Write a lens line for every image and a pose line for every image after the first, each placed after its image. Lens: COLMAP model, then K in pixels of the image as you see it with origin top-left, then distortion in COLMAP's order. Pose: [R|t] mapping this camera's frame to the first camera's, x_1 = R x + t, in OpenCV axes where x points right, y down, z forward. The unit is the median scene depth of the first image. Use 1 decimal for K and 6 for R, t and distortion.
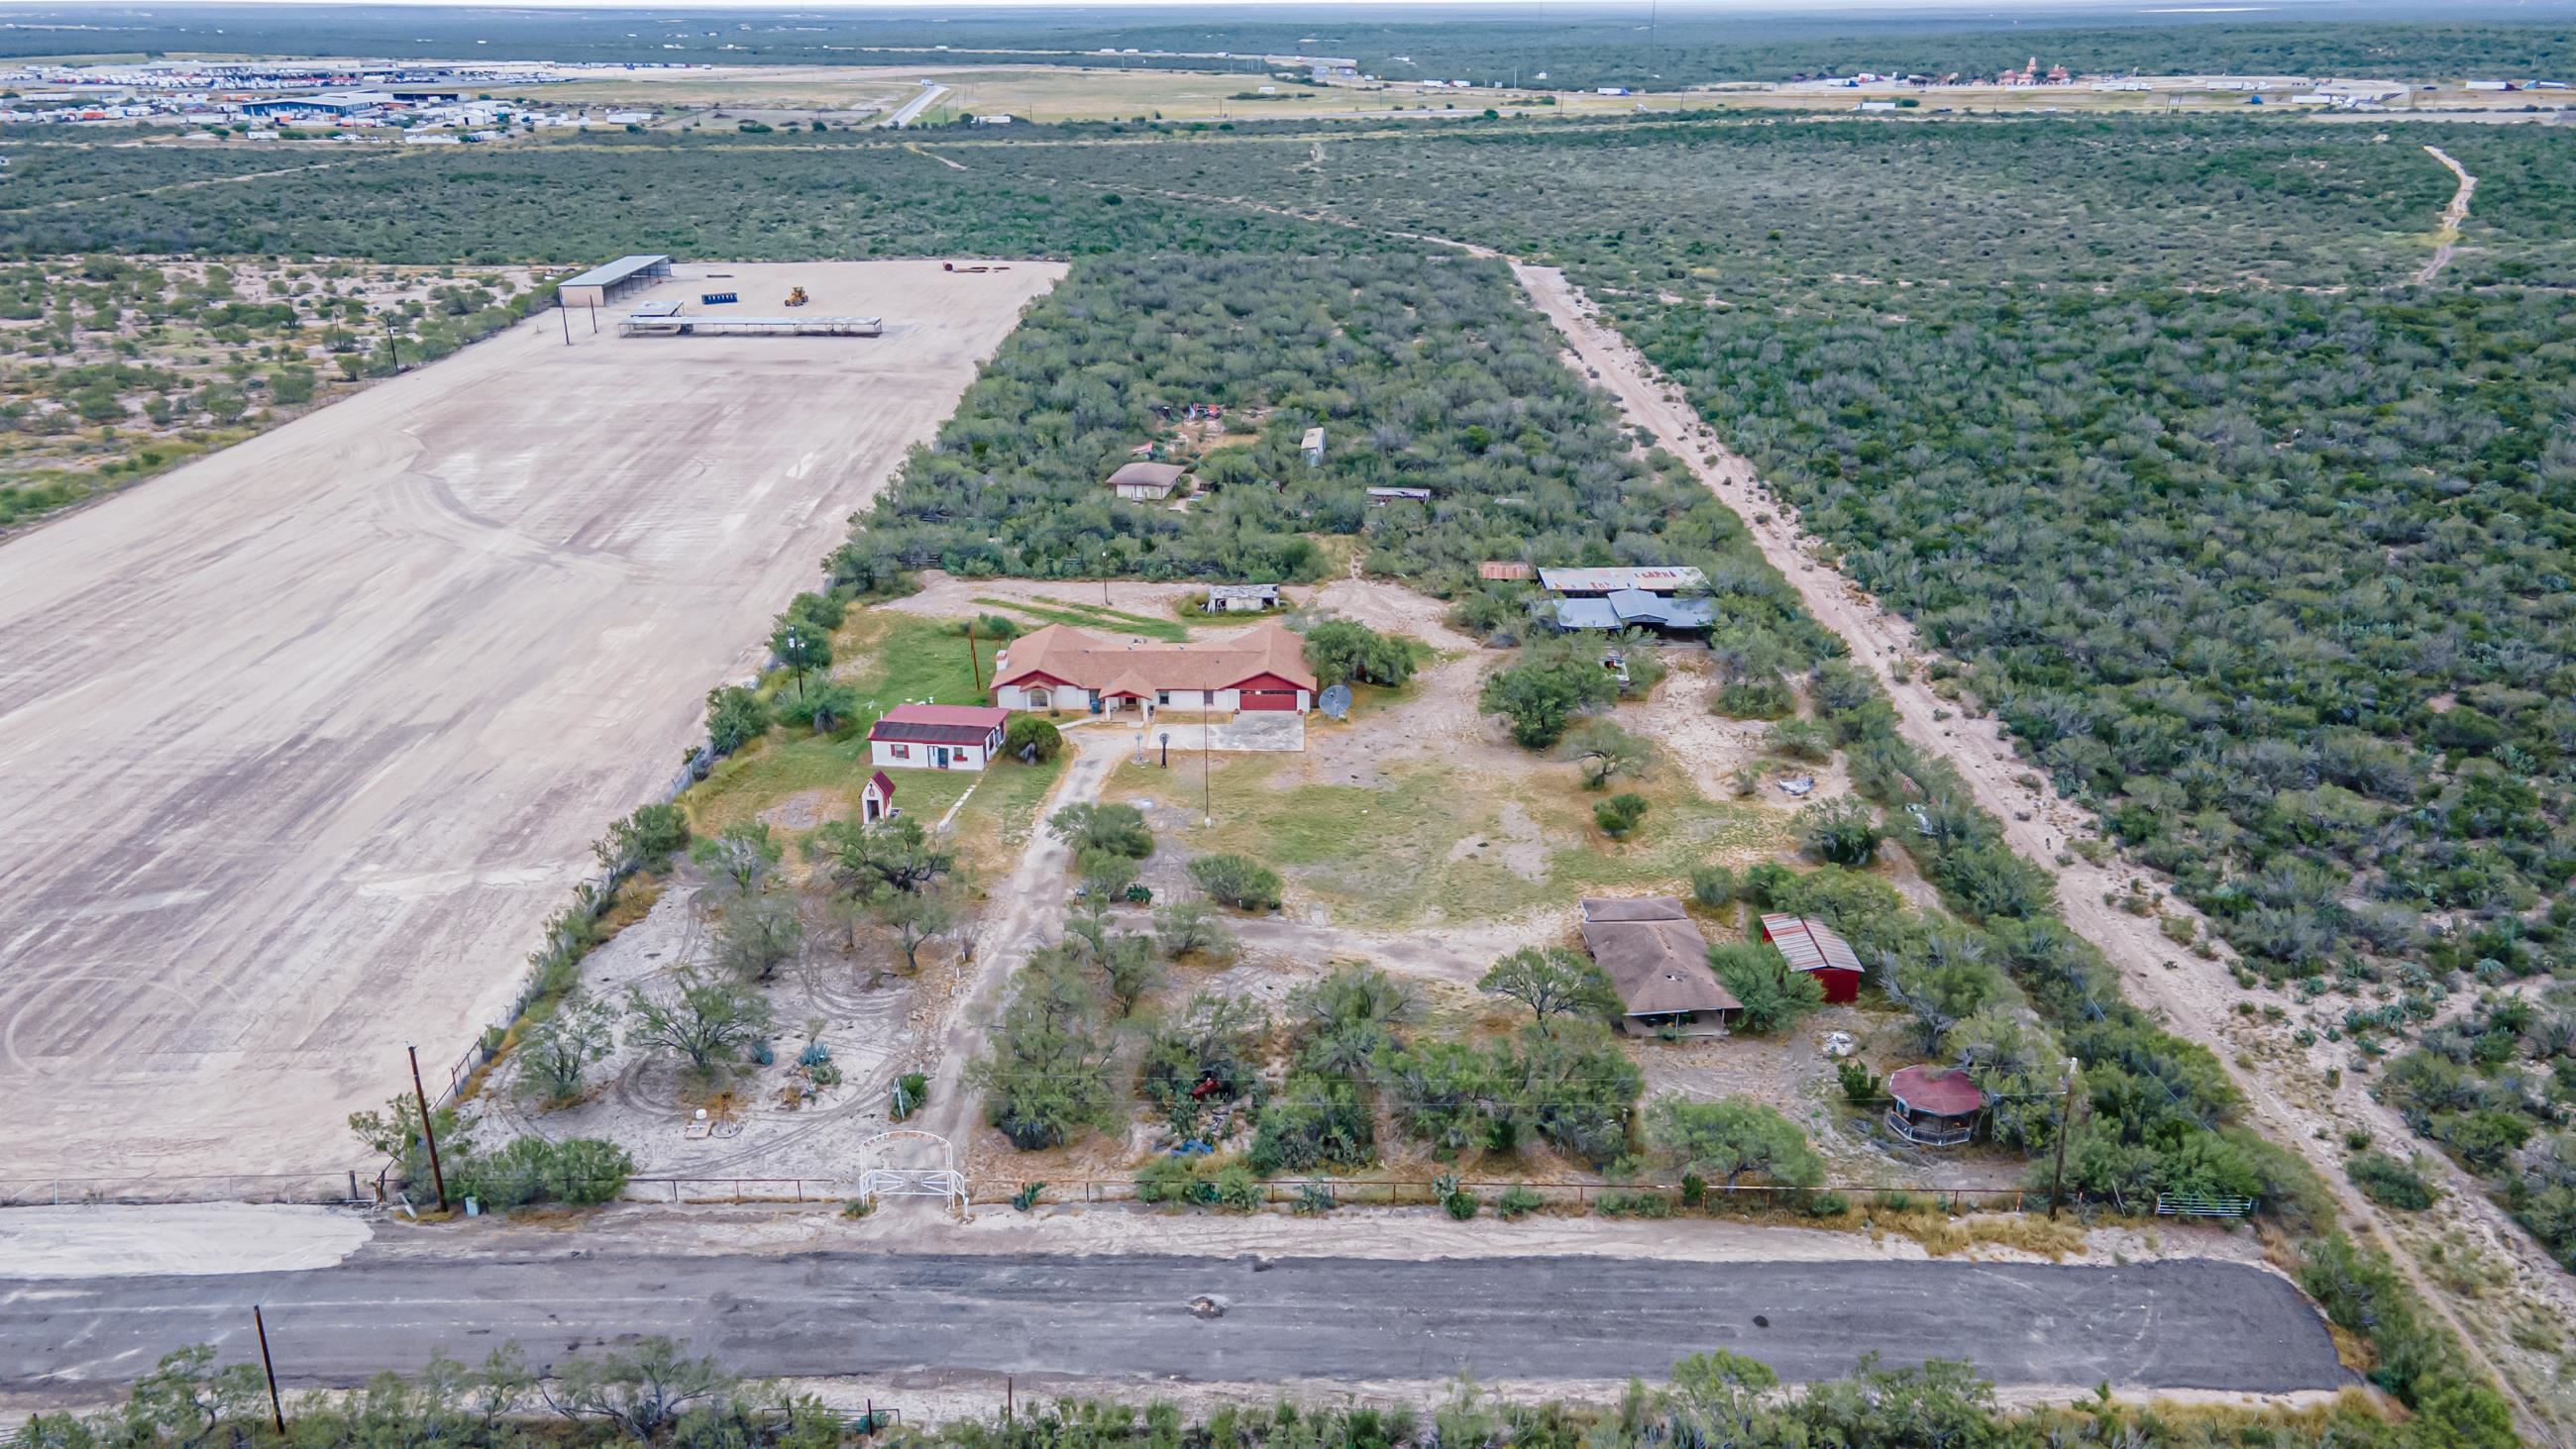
lens RADIAL K [[1877.6, 0, 1292.6], [0, 1877.6, 715.3], [0, 0, 1]] dist [0.023795, 0.039204]
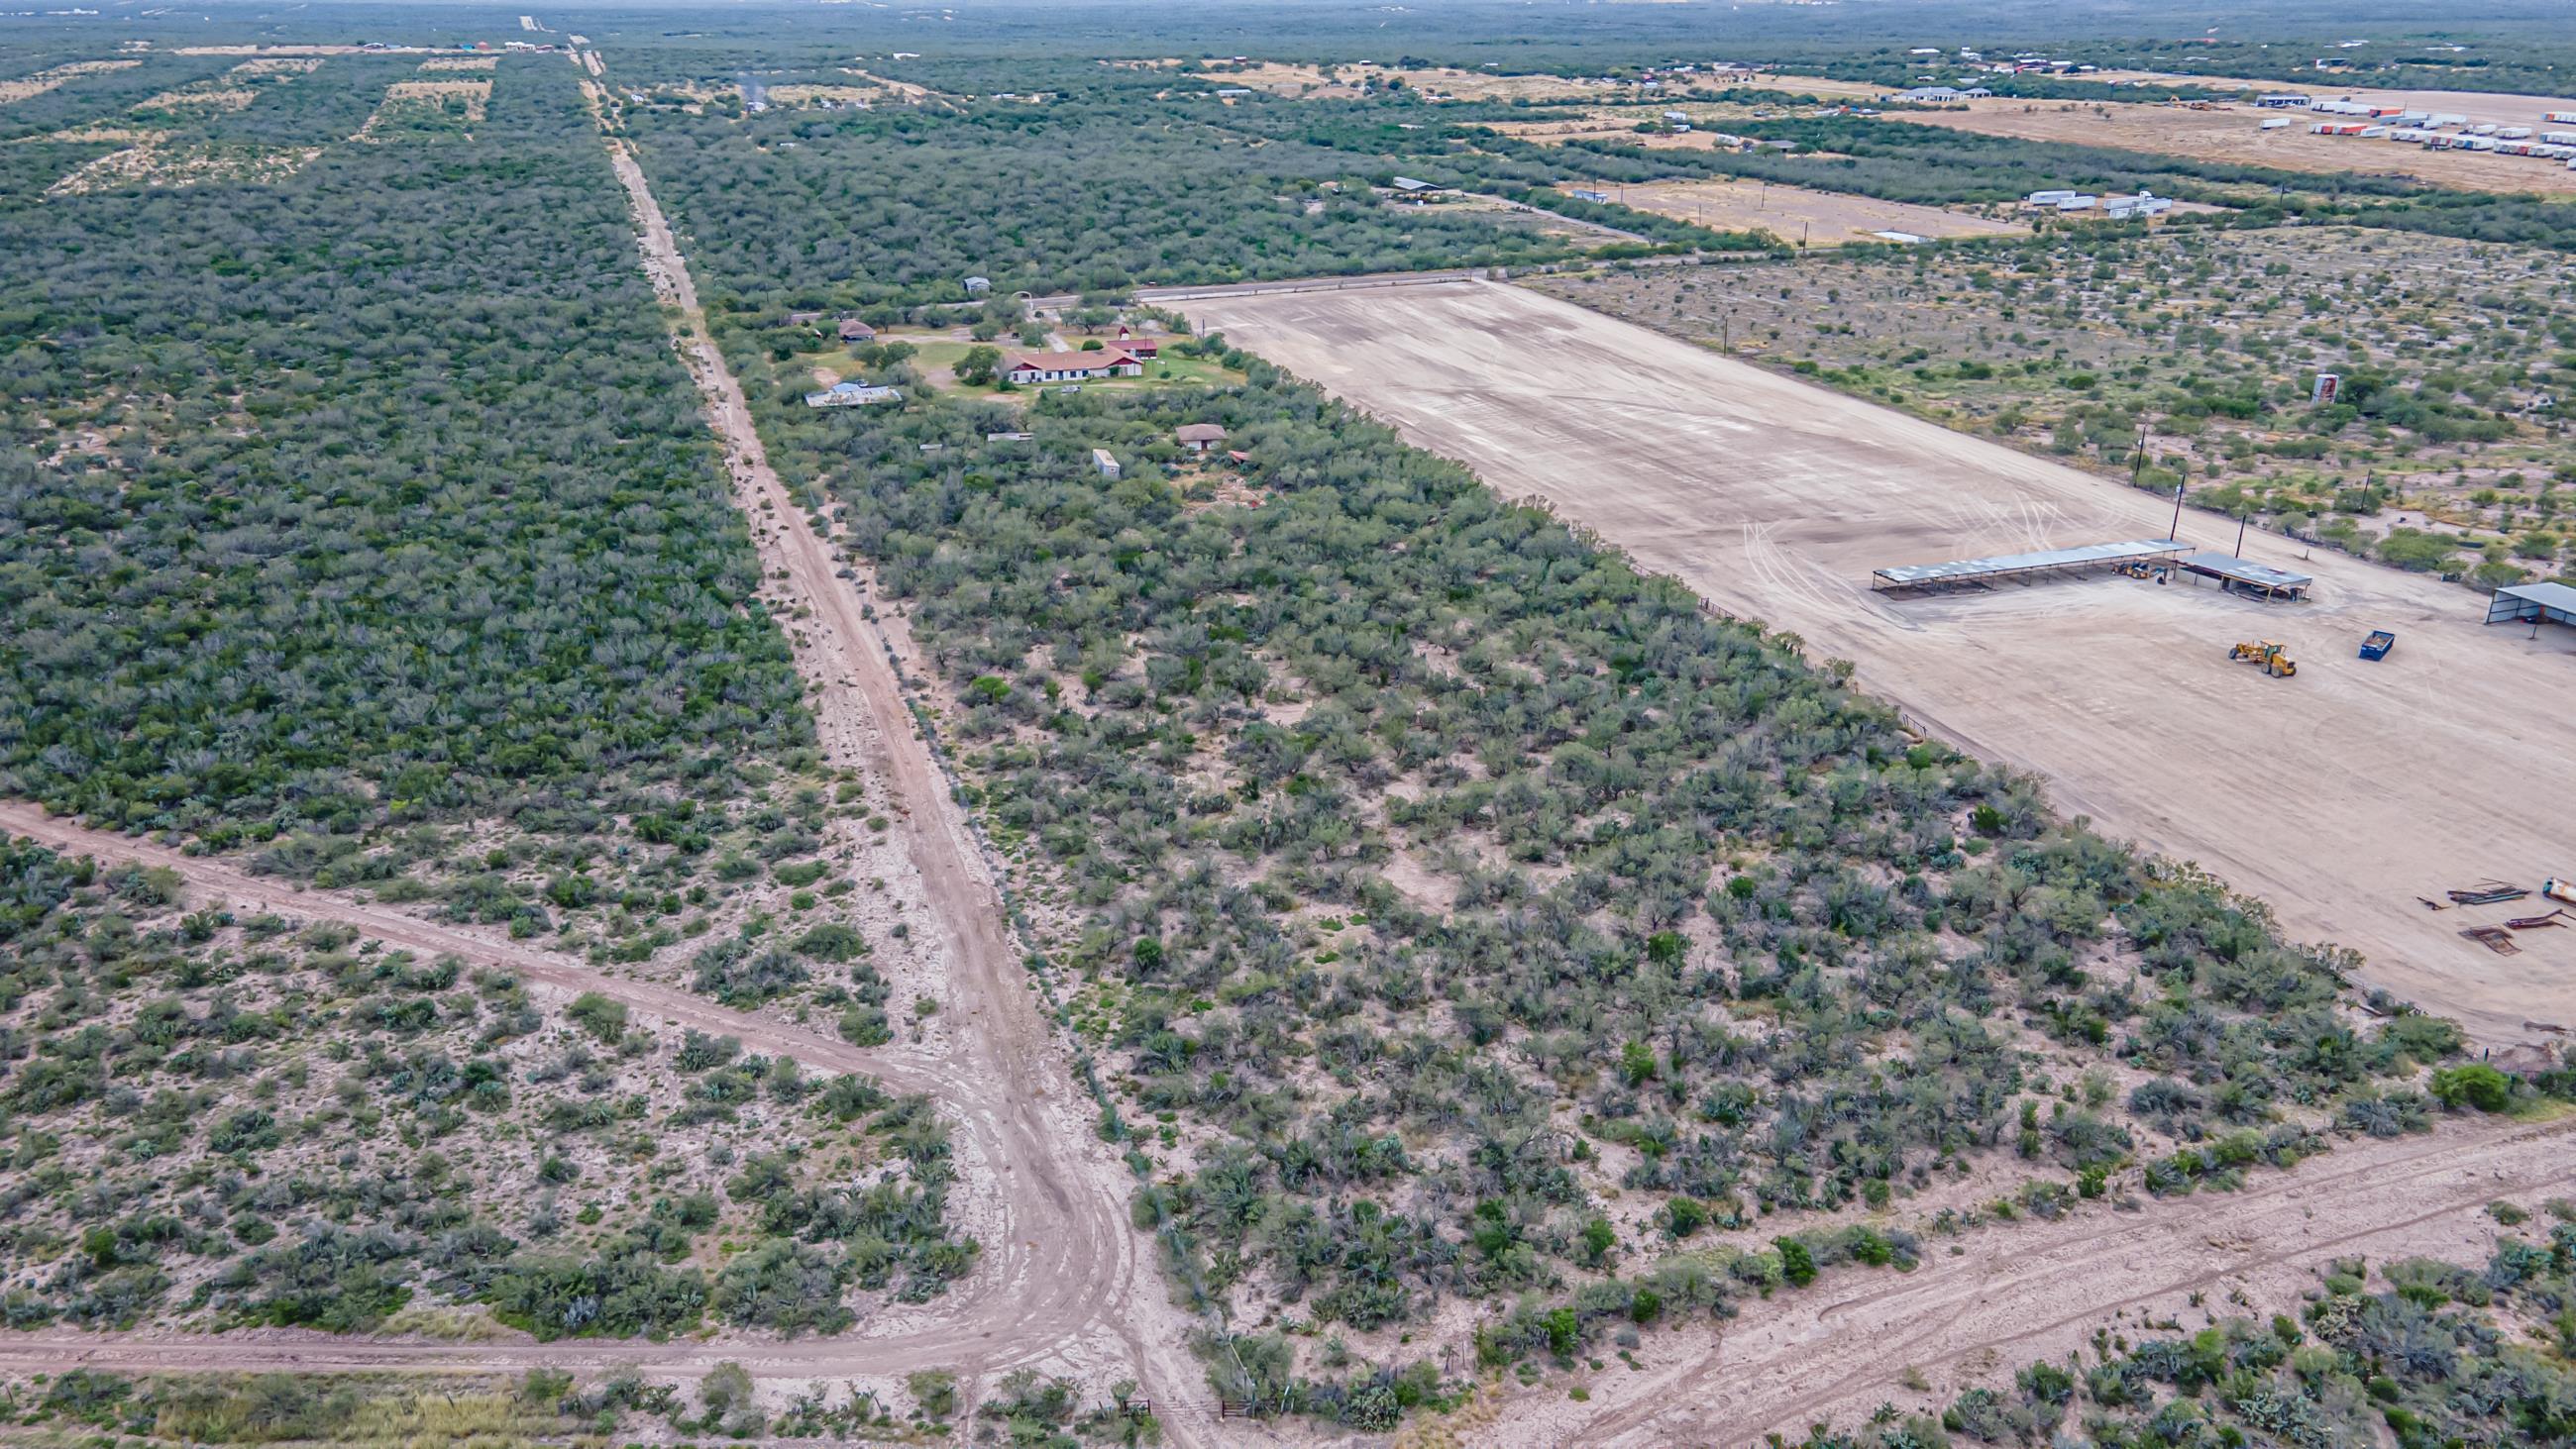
lens RADIAL K [[1877.6, 0, 1281.2], [0, 1877.6, 719.8], [0, 0, 1]] dist [0.023795, 0.039204]
pose [[-0.941113, 0.130688, -0.311812, 0.457274], [-0.115815, 0.741855, 0.660484, -1.259485], [0.317636, 0.657703, -0.683034, 2.983009]]
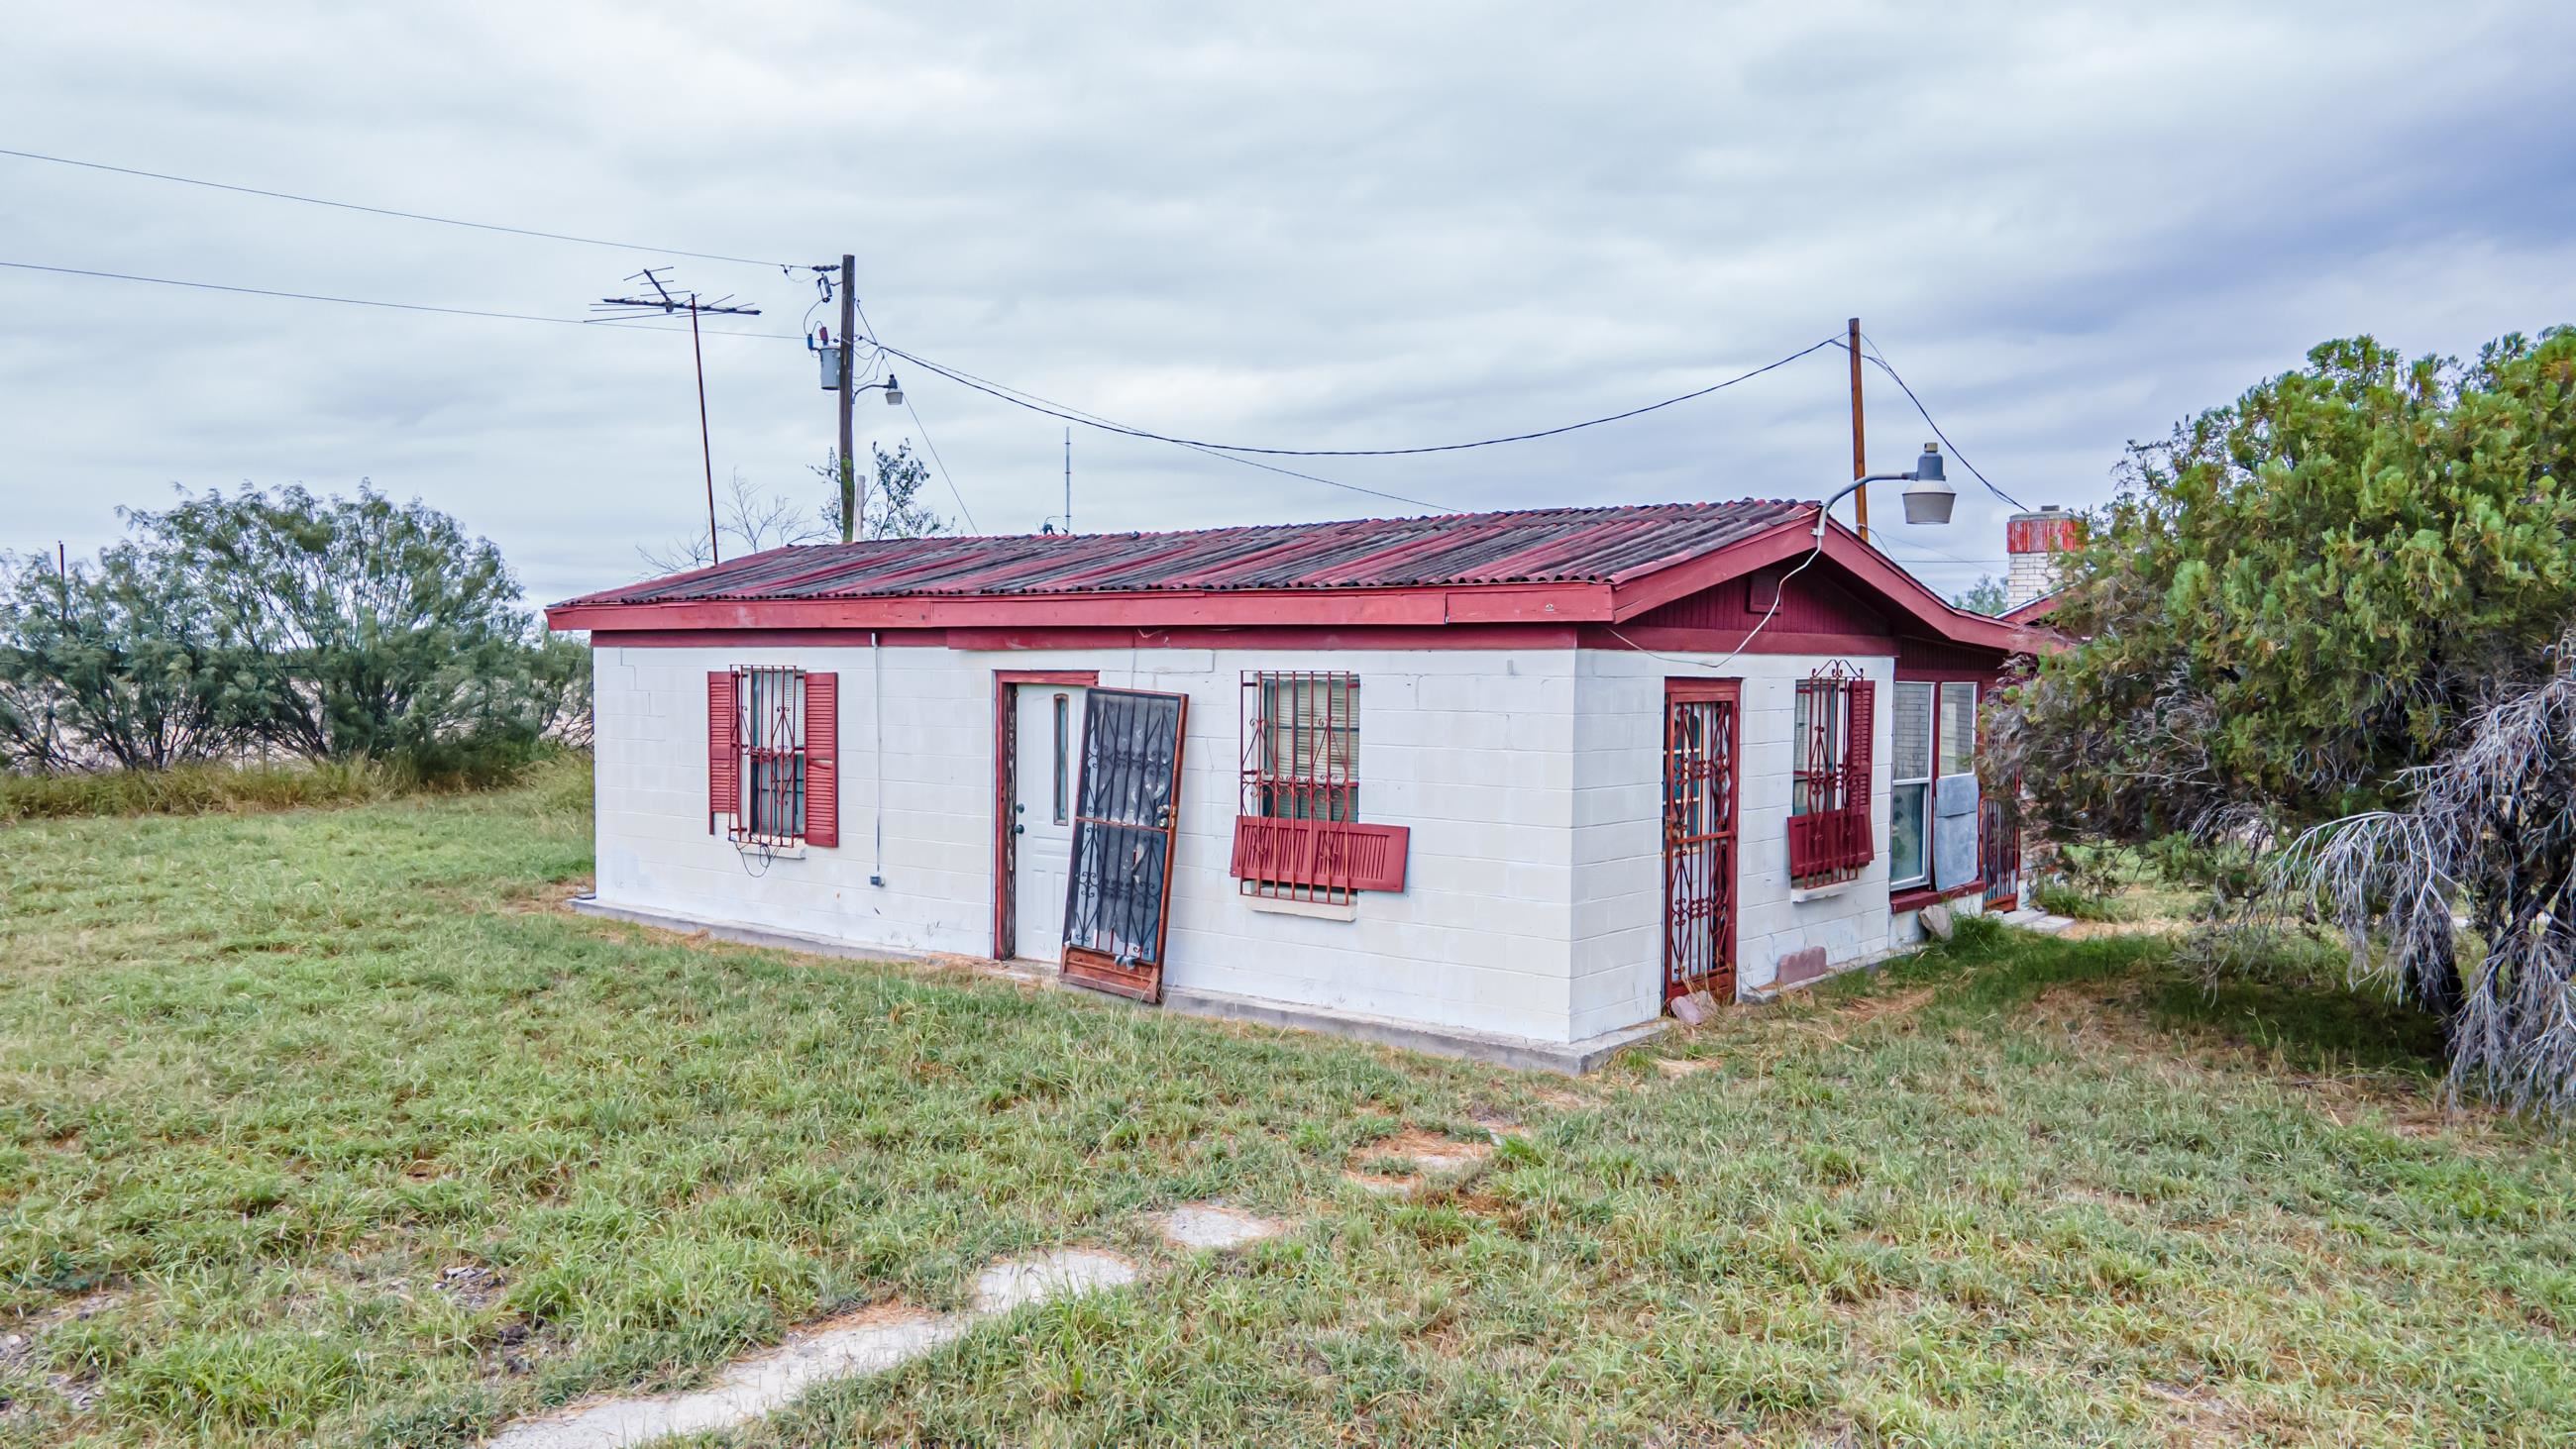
lens RADIAL K [[1877.6, 0, 1297.0], [0, 1877.6, 731.2], [0, 0, 1]] dist [0.023795, 0.039204]
pose [[0.859214, 0.024291, -0.511039, -0.132707], [-0.187011, 0.944662, -0.269520, 0.035113], [0.476212, 0.327145, 0.816209, 0.878862]]
